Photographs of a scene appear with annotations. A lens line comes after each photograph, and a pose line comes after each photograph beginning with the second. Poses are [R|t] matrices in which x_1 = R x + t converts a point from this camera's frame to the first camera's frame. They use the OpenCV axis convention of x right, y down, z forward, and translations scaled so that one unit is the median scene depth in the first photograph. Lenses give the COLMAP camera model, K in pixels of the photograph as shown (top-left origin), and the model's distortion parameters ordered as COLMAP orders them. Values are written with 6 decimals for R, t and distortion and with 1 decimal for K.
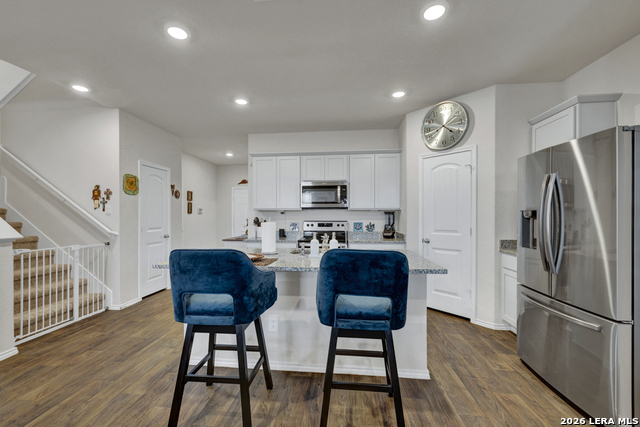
lens RADIAL K [[272.5, 0, 320.0], [0, 272.5, 213.5], [0, 0, 1]] dist [0.001141, 0.000014]
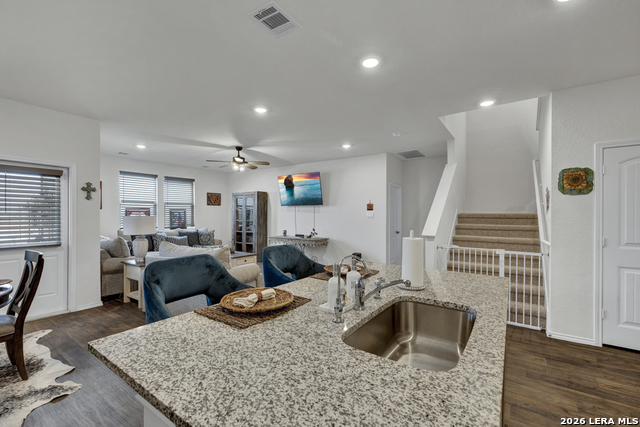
lens RADIAL K [[272.5, 0, 320.0], [0, 272.5, 213.5], [0, 0, 1]] dist [0.001141, 0.000014]
pose [[-0.500867, -0.011264, -0.865451, 0.324862], [0.004400, 0.999869, -0.015560, -0.009134], [0.865513, -0.011601, -0.500752, 0.814222]]
